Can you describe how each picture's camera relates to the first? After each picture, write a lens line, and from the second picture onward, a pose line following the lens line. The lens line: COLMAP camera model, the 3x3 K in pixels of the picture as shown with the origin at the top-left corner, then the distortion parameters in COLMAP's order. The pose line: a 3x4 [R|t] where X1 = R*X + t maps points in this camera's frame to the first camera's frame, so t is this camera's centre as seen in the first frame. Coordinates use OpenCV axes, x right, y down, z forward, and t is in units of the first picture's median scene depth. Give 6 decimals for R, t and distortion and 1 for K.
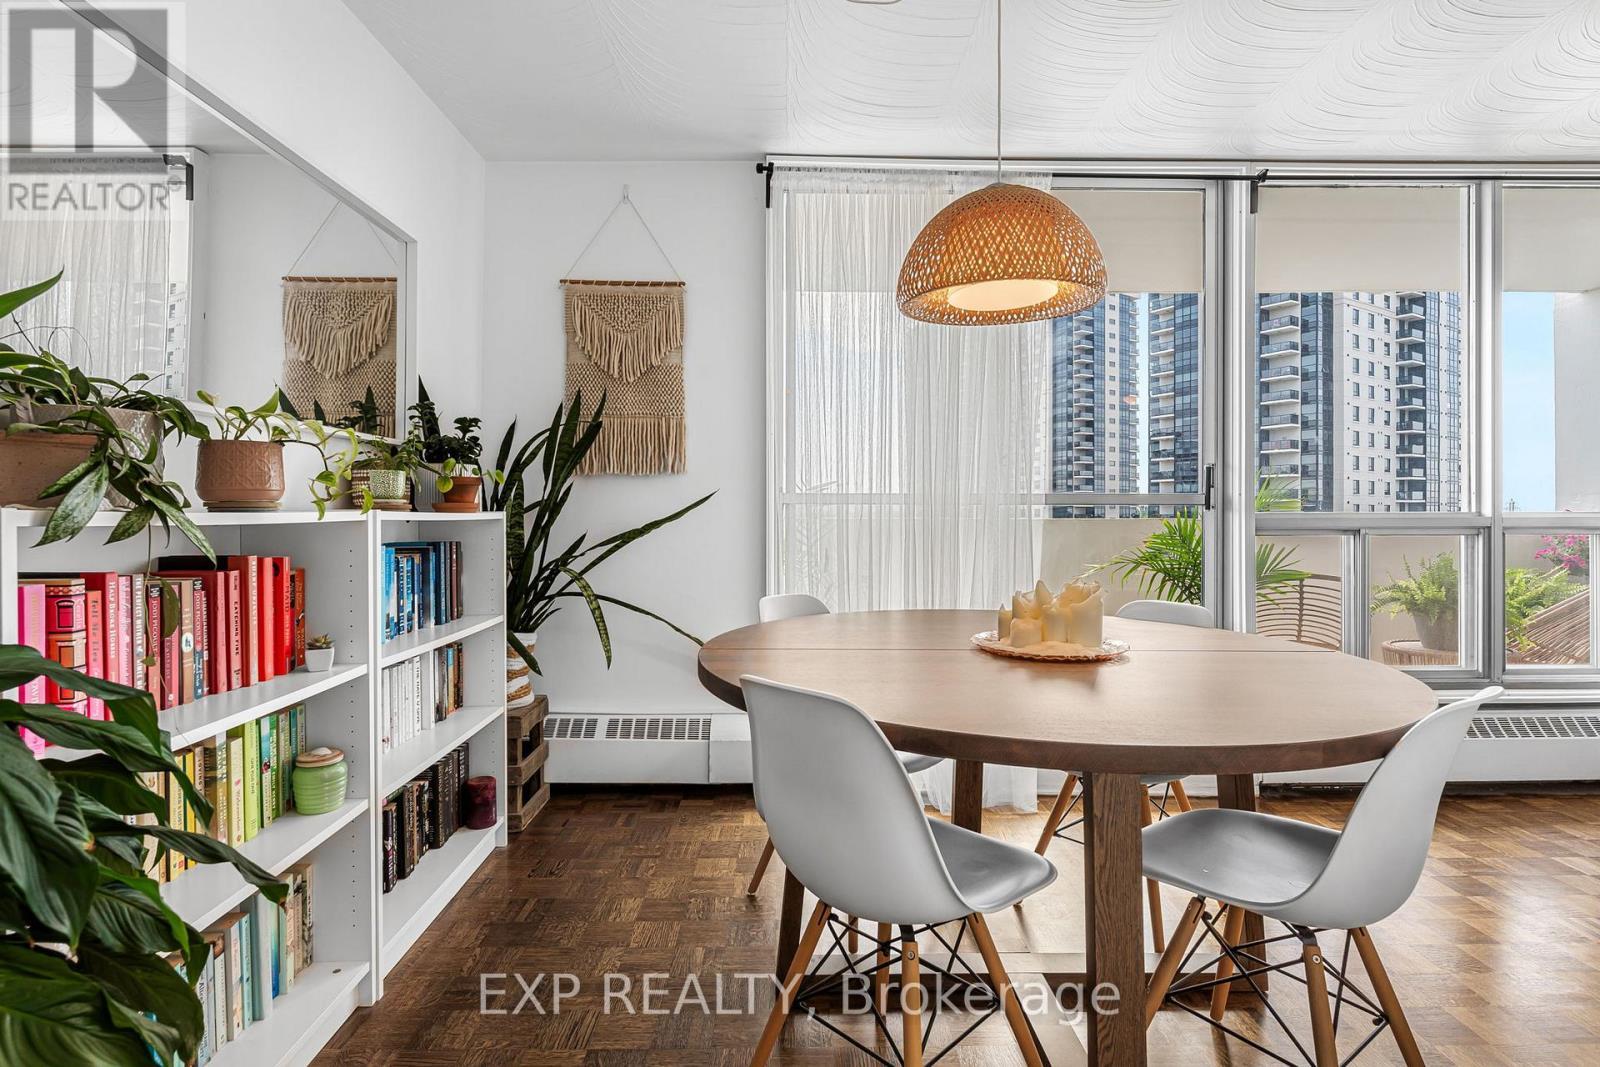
lens RADIAL K [[754.8, 0, 800.8], [0, 754.8, 523.1], [0, 0, 1]] dist [-0.001038, 0.000043]
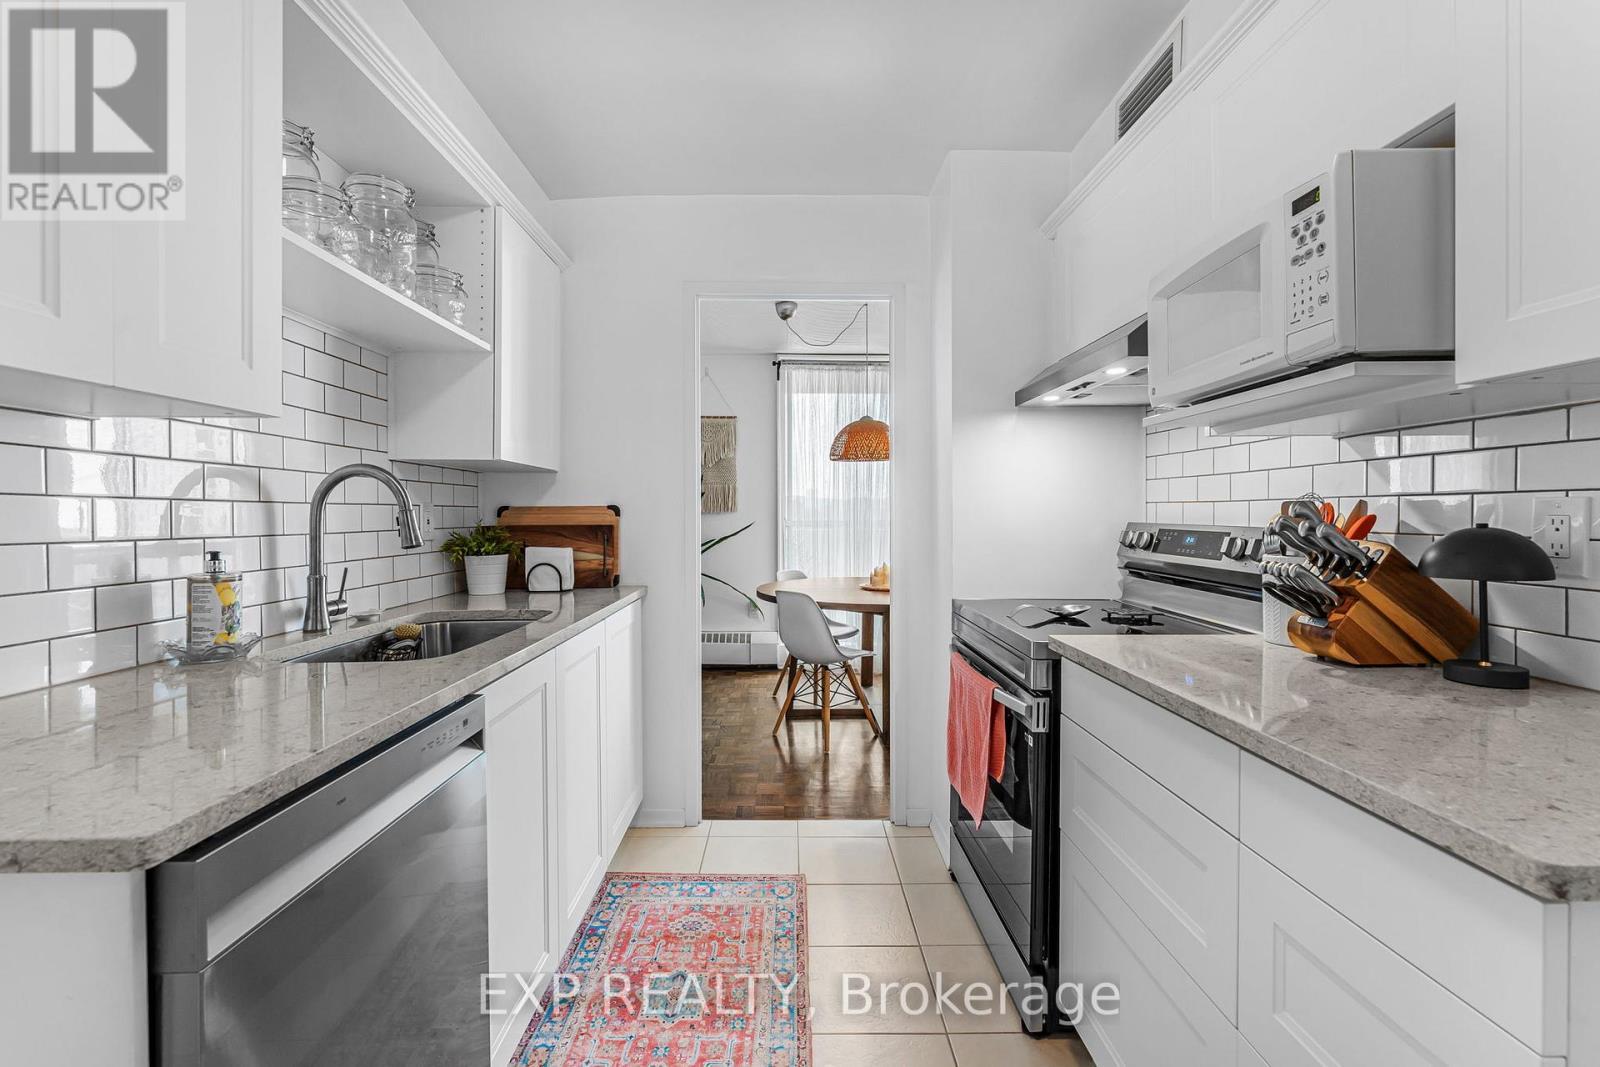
lens RADIAL K [[754.8, 0, 800.8], [0, 754.8, 523.1], [0, 0, 1]] dist [-0.001038, 0.000043]
pose [[0.999981, -0.002949, 0.005344, 0.005078], [0.002921, 0.999982, 0.005161, -0.047282], [-0.005359, -0.005146, 0.999972, -1.036324]]
